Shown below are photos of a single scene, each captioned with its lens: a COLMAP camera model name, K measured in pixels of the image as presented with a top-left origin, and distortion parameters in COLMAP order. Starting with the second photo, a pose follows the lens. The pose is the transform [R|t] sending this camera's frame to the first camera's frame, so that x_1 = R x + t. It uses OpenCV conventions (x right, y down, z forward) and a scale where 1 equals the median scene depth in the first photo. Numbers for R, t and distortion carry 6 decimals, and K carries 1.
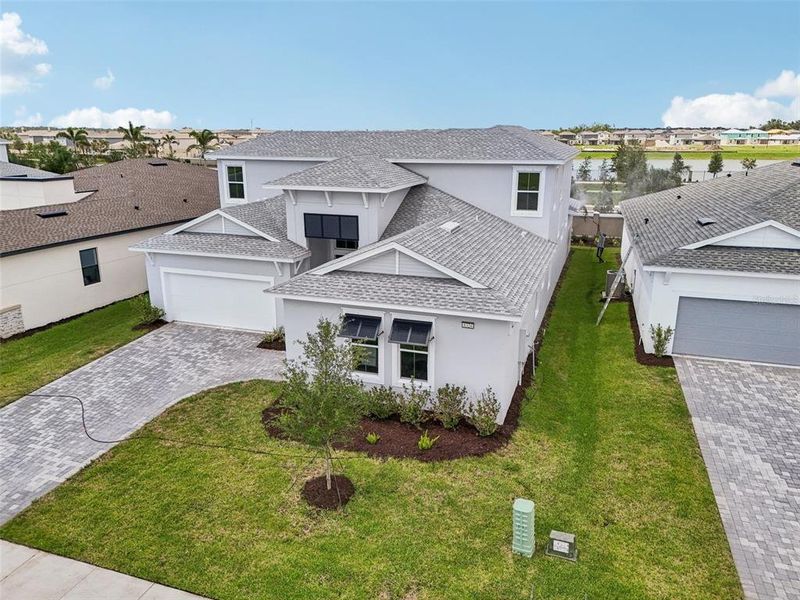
lens RADIAL K [[585.8, 0, 400.0], [0, 585.8, 300.0], [0, 0, 1]] dist [0.070660, -0.075848]
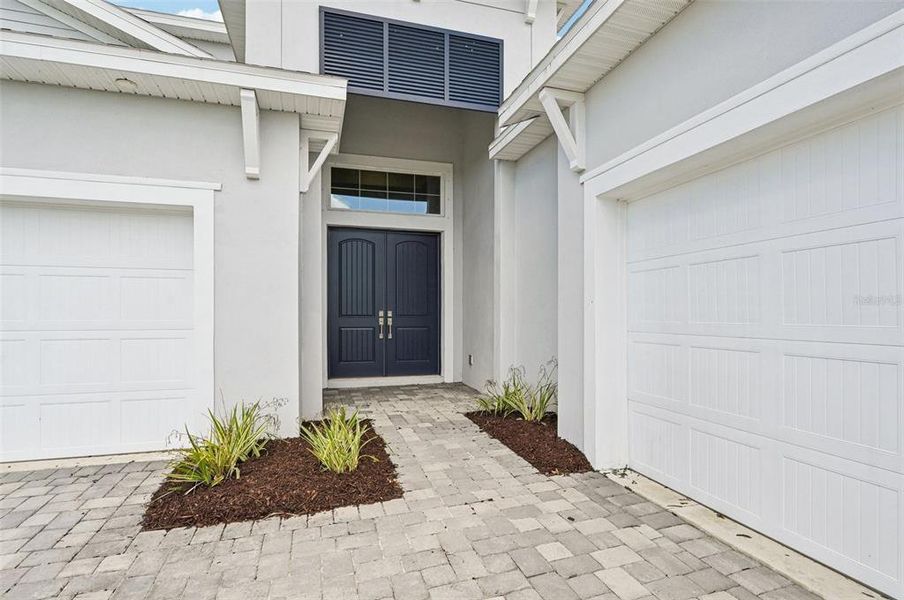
lens RADIAL K [[456.5, 0, 451.0], [0, 456.5, 314.6], [0, 0, 1]] dist [0.000824, 0.000160]
pose [[0.813849, 0.002824, 0.581069, -0.252651], [0.155225, 0.962591, -0.222088, 0.065574], [-0.559959, 0.270943, 0.782966, 0.857303]]
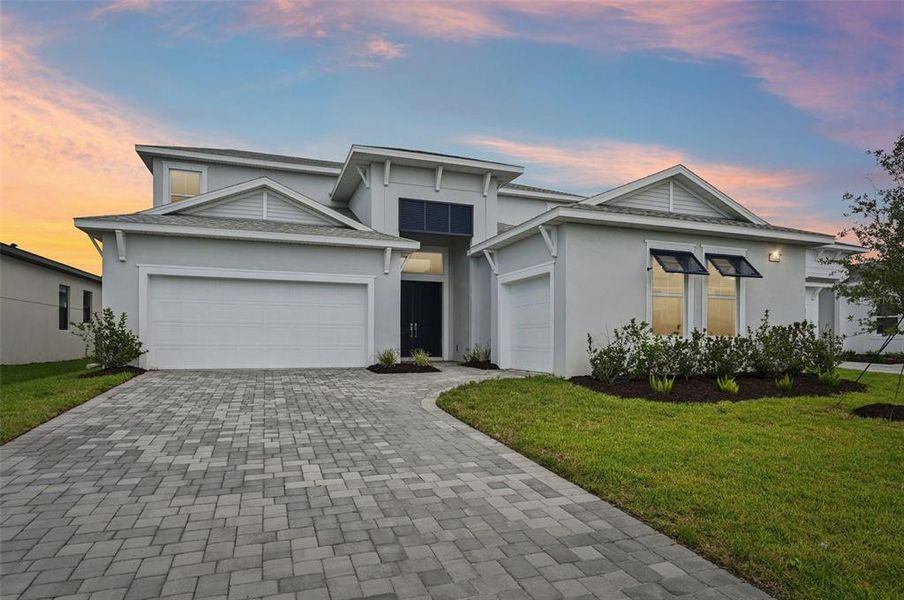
lens RADIAL K [[515.4, 0, 454.9], [0, 515.4, 343.5], [0, 0, 1]] dist [-0.001068, -0.000062]
pose [[0.775876, 0.002982, 0.630878, -0.536251], [0.165649, 0.963941, -0.208276, 0.180393], [-0.608750, 0.266100, 0.747405, 0.545089]]
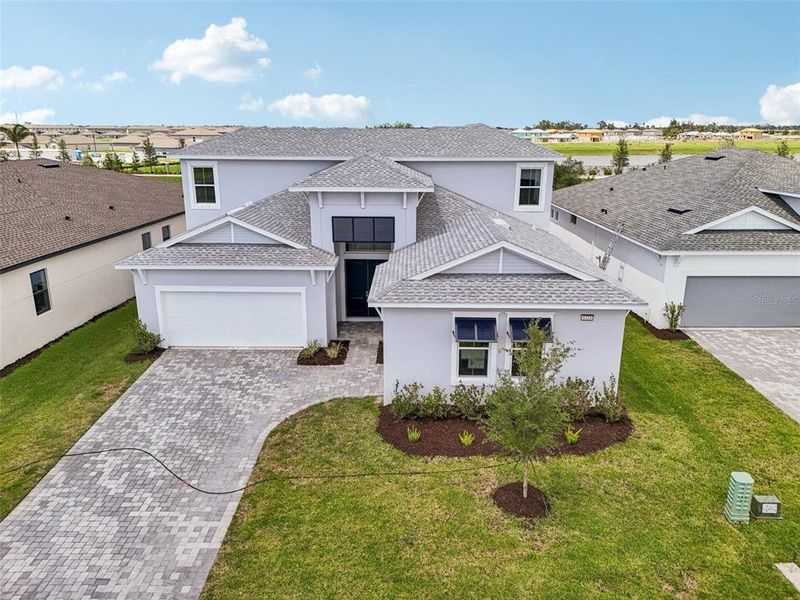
lens RADIAL K [[585.8, 0, 400.0], [0, 585.8, 300.0], [0, 0, 1]] dist [0.070660, -0.075848]
pose [[0.950144, -0.082847, 0.300605, -0.365740], [0.081605, 0.996525, 0.016708, -0.022989], [-0.300945, 0.008656, 0.953602, 0.082218]]
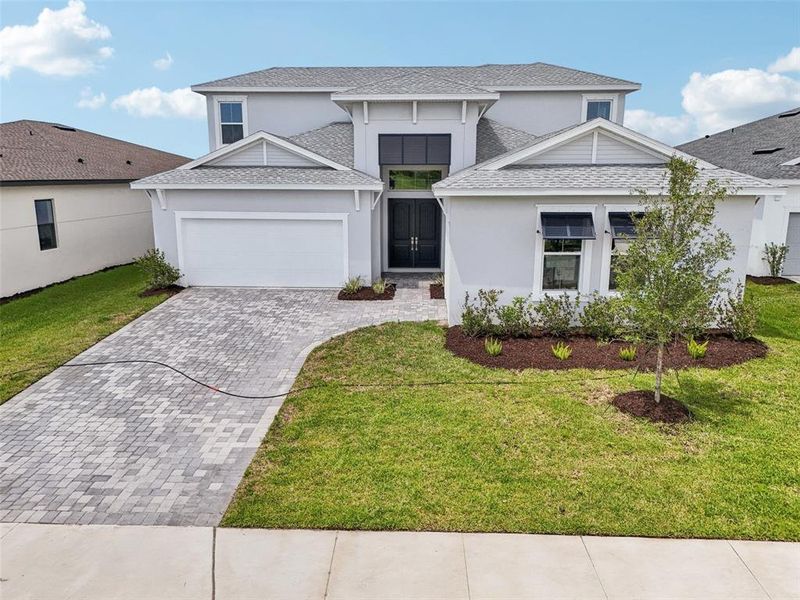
lens RADIAL K [[592.9, 0, 400.0], [0, 592.9, 300.0], [0, 0, 1]] dist [0.077806, -0.087745]
pose [[0.957253, -0.057678, 0.283444, -0.396643], [0.076242, 0.995577, -0.054896, 0.132381], [-0.279024, 0.074160, 0.957416, 0.229774]]
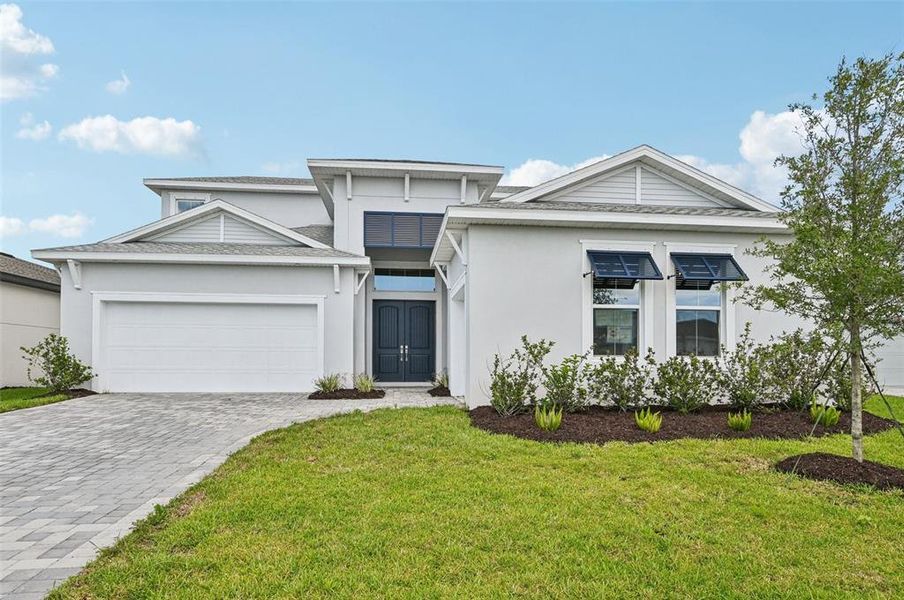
lens RADIAL K [[539.4, 0, 452.7], [0, 539.4, 361.2], [0, 0, 1]] dist [-0.001825, -0.000047]
pose [[0.904175, 0.008325, 0.427081, -0.350905], [0.111028, 0.960867, -0.253788, 0.199018], [-0.412481, 0.276887, 0.867867, 0.477727]]
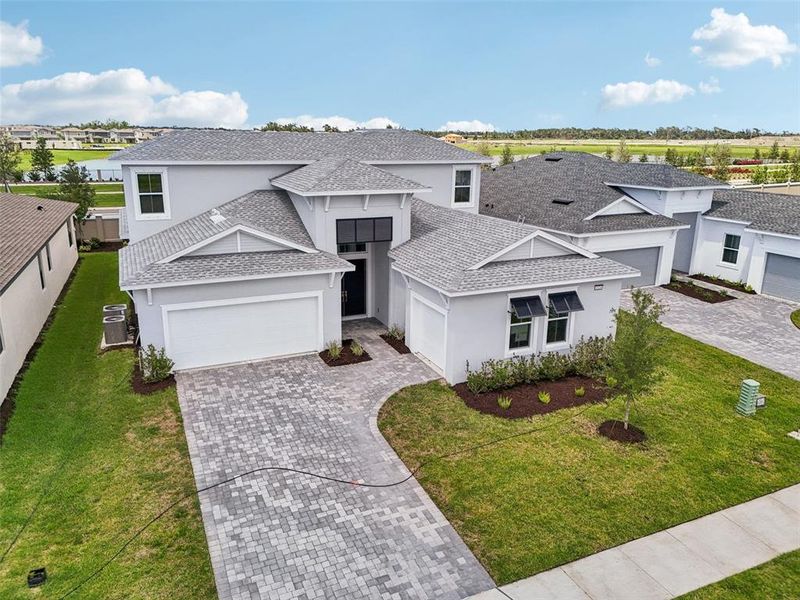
lens RADIAL K [[585.8, 0, 400.0], [0, 585.8, 300.0], [0, 0, 1]] dist [0.070660, -0.075848]
pose [[0.726525, -0.176304, 0.664137, -0.774572], [0.174714, 0.982156, 0.069599, -0.069835], [-0.664557, 0.065469, 0.744364, 0.237601]]
